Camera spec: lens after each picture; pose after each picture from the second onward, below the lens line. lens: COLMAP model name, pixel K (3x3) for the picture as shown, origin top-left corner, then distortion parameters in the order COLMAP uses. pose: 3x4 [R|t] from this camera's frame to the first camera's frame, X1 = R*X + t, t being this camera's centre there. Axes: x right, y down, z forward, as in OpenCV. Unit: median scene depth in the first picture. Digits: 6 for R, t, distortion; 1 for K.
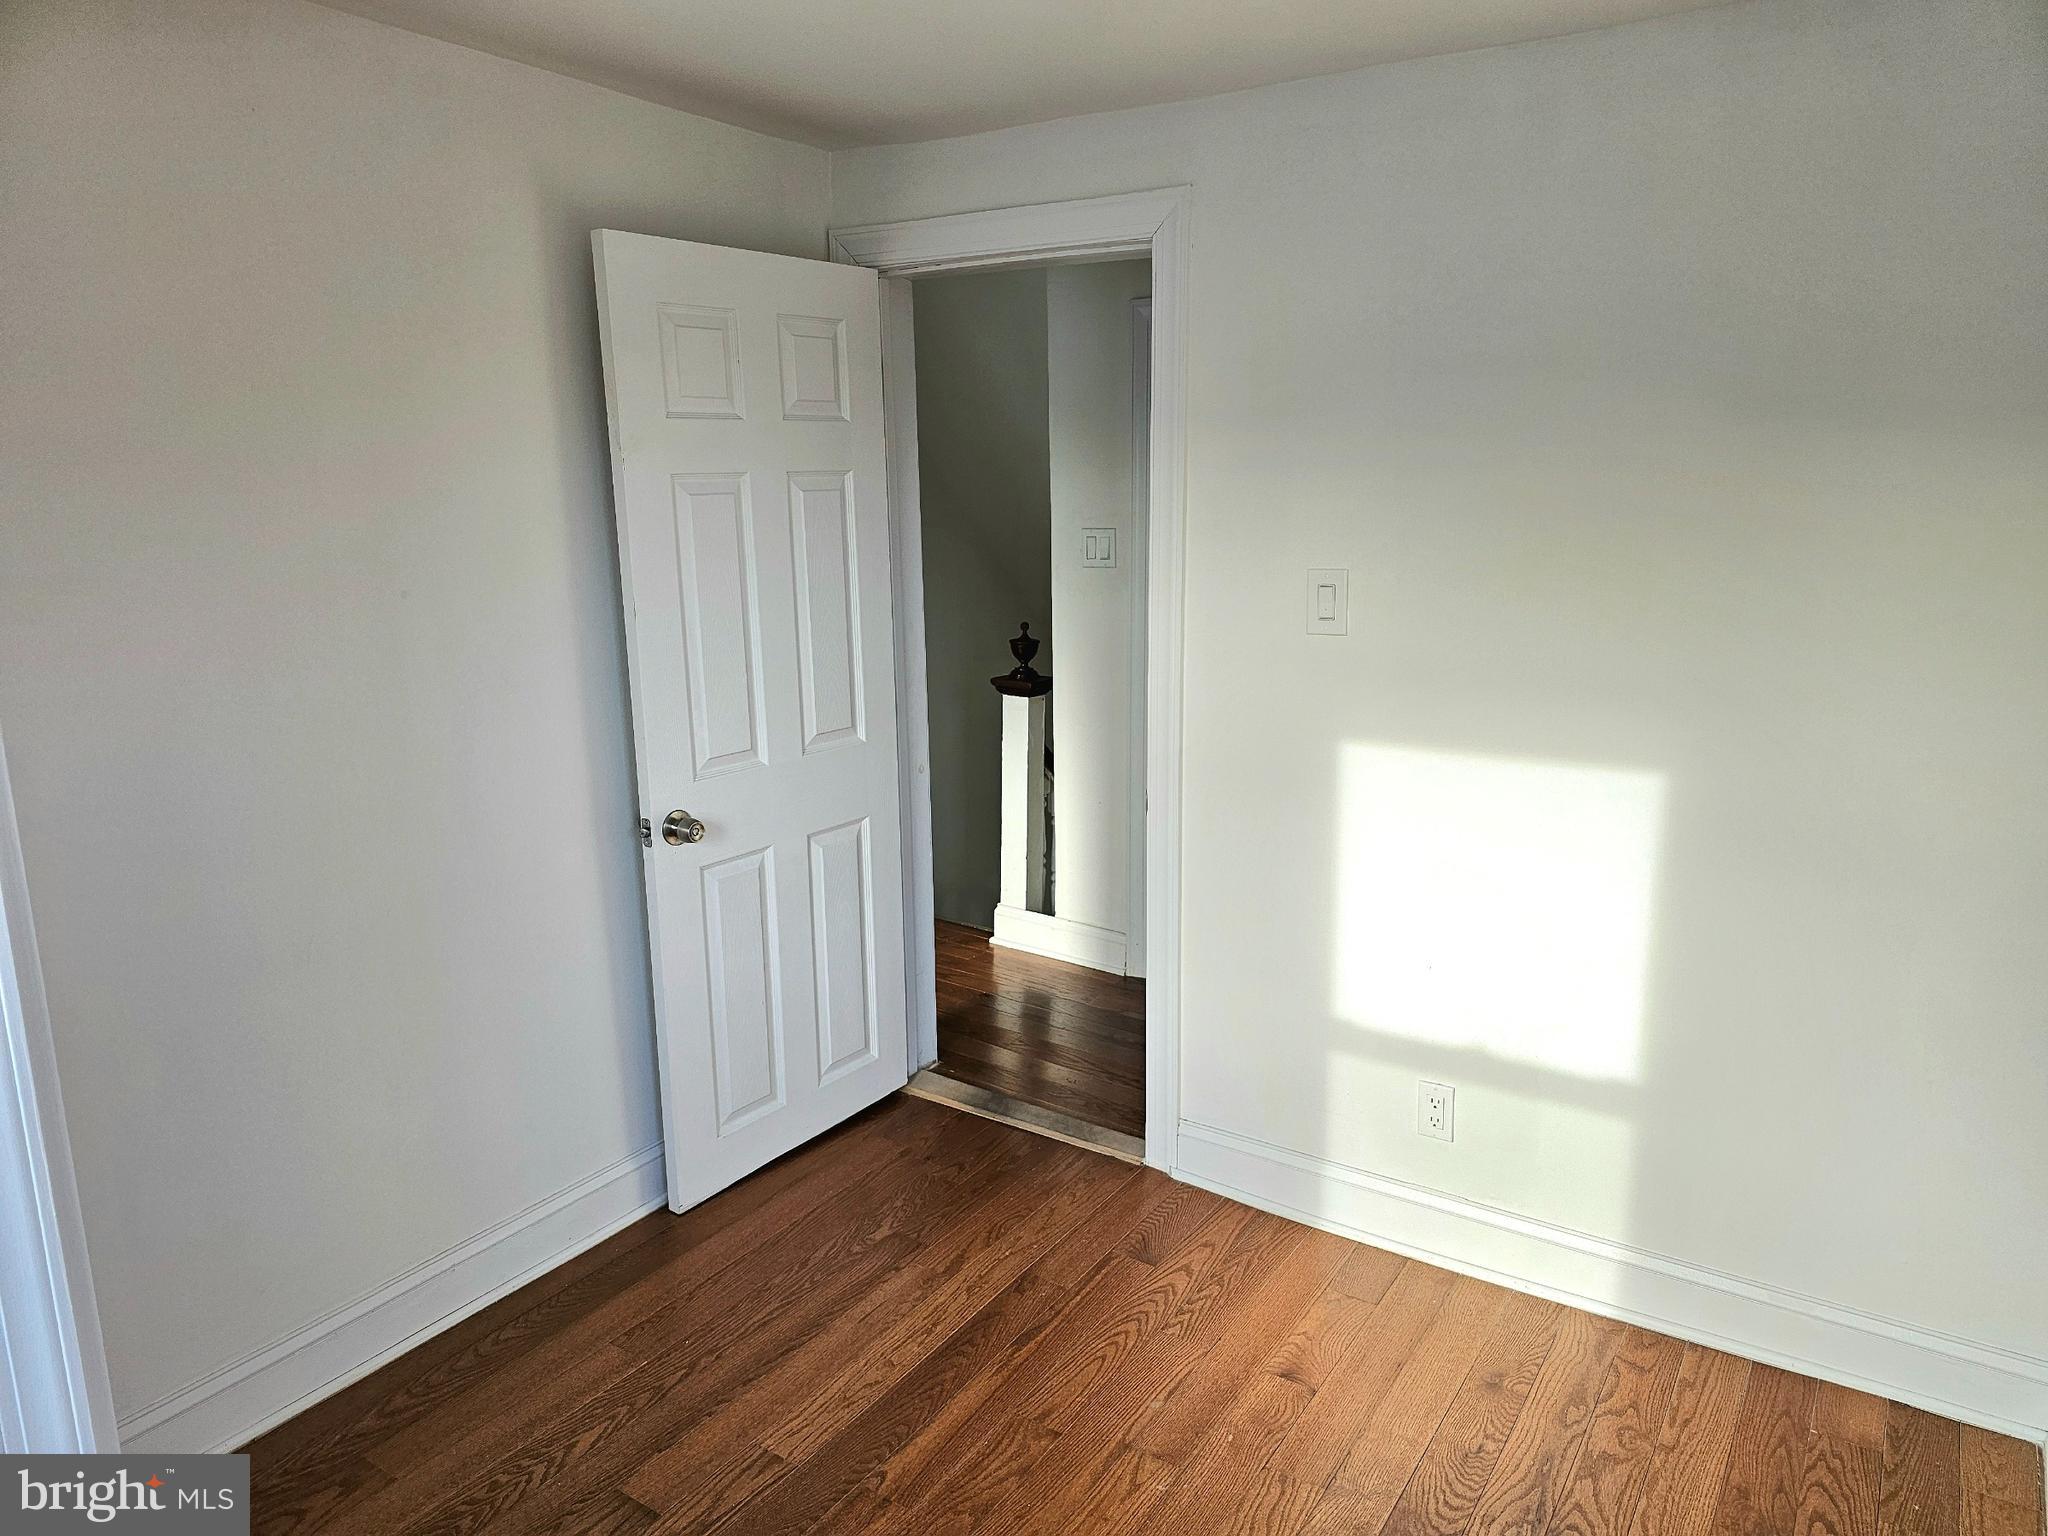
lens RADIAL K [[1358.8, 0, 1024.8], [0, 1358.8, 752.7], [0, 0, 1]] dist [0.036889, -0.031210]
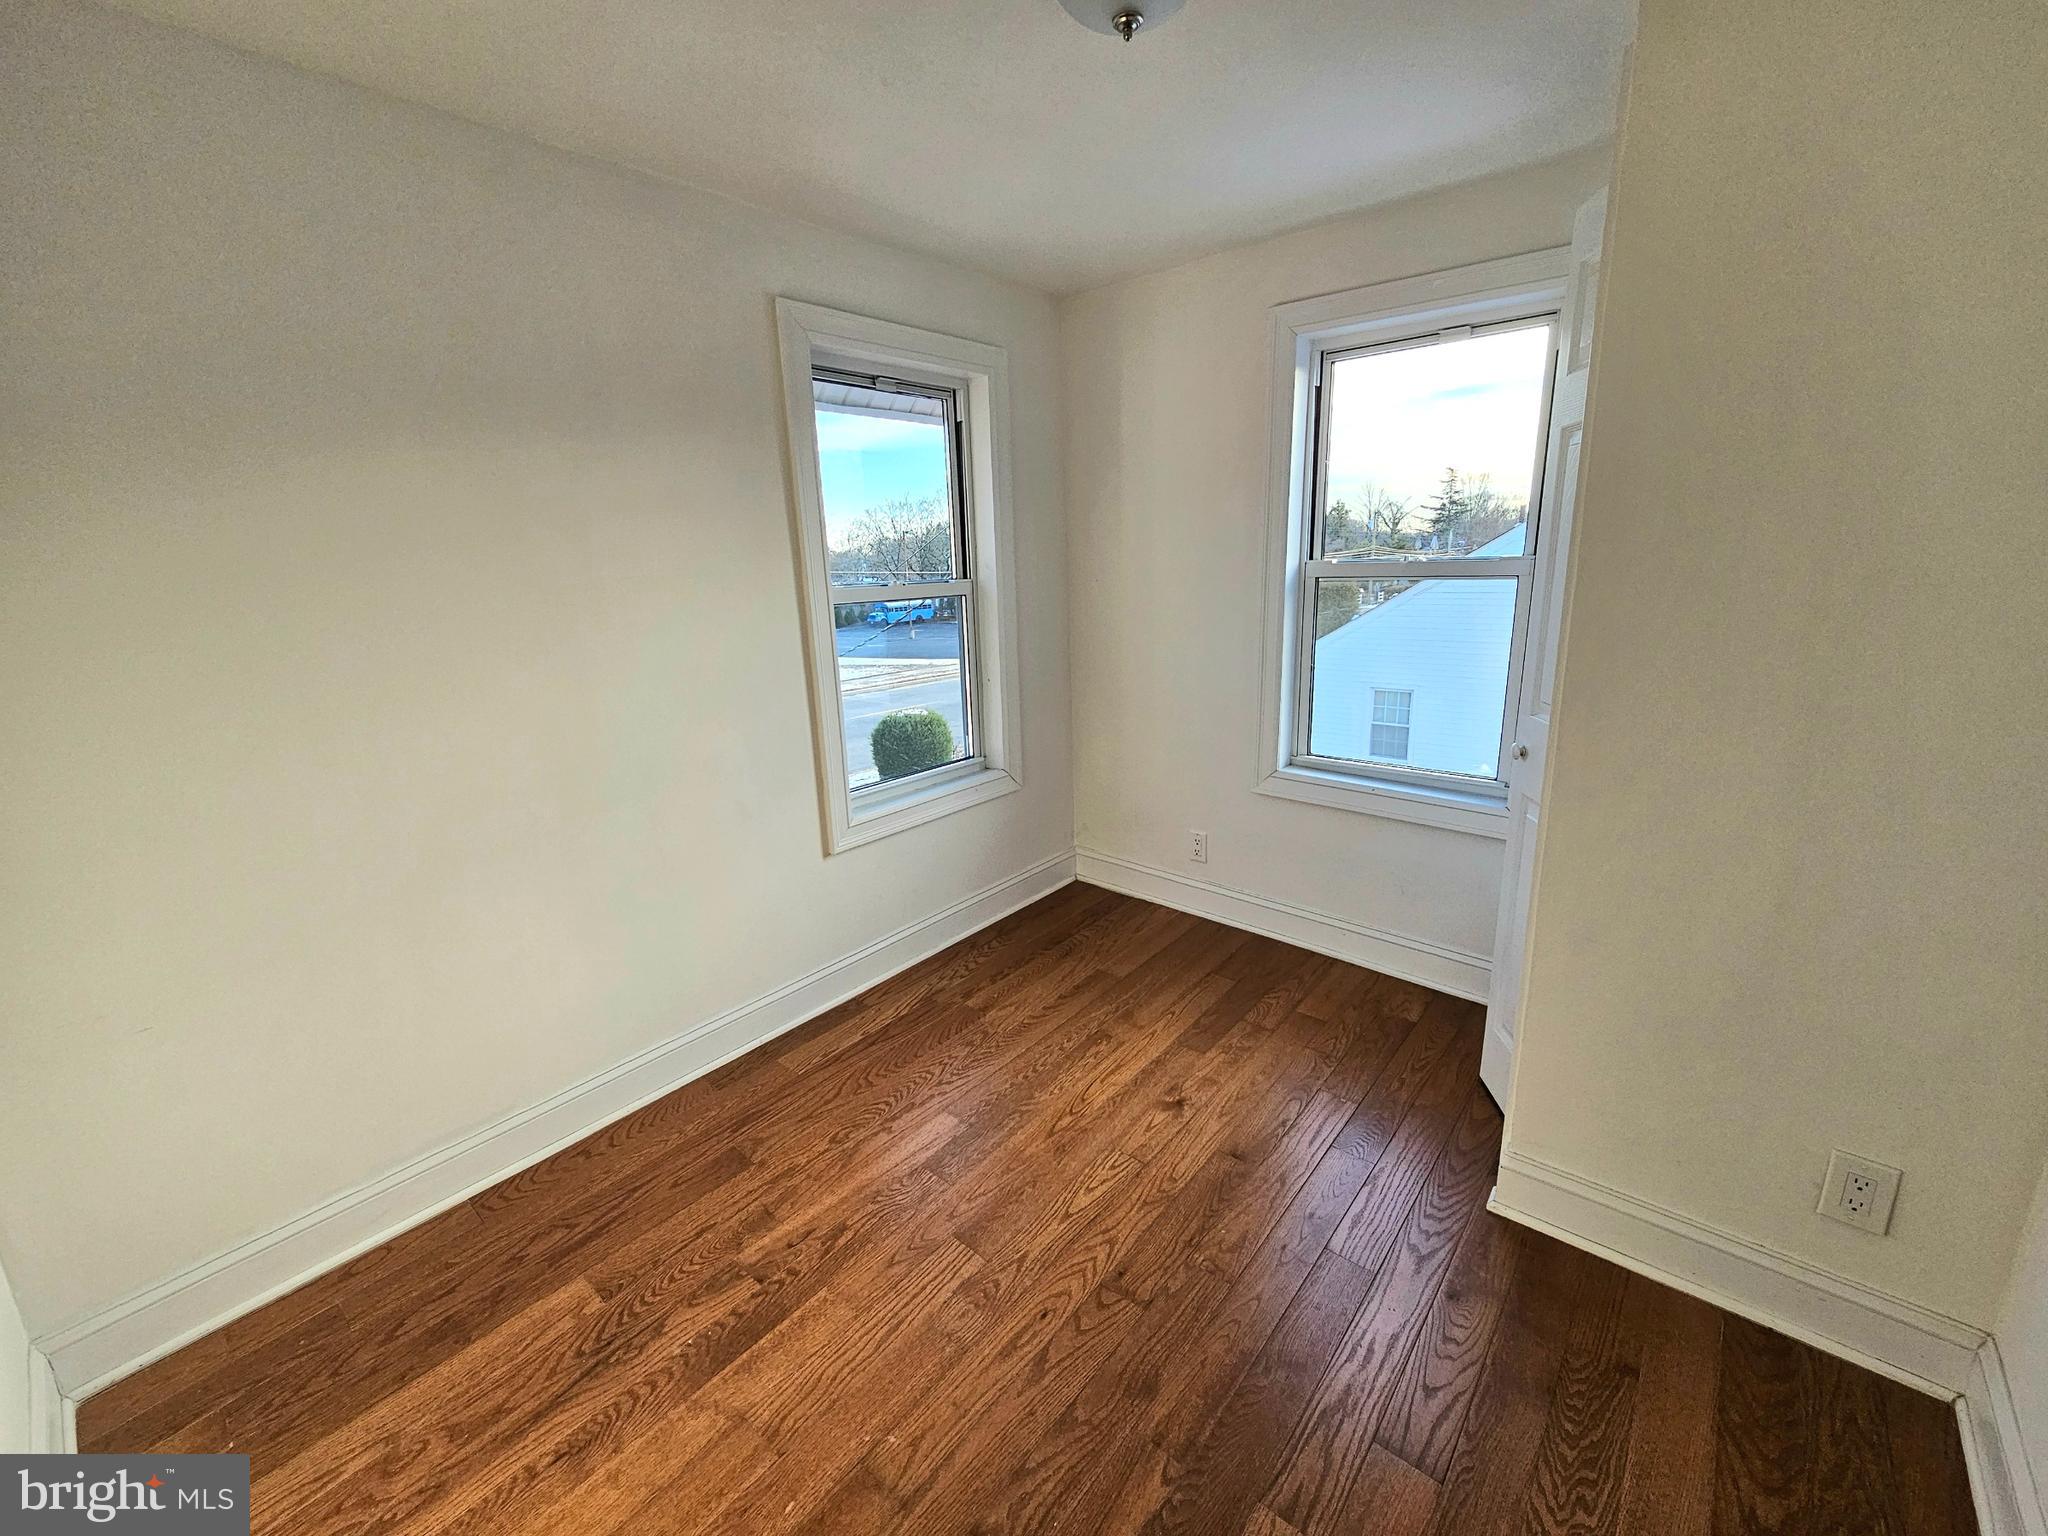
lens RADIAL K [[825.5, 0, 1023.1], [0, 825.5, 767.7], [0, 0, 1]] dist [-0.006123, 0.000087]
pose [[-0.991146, -0.003284, 0.132738, -0.079428], [0.056230, 0.895245, 0.442012, -0.185574], [-0.120285, 0.445562, -0.887133, 1.300754]]
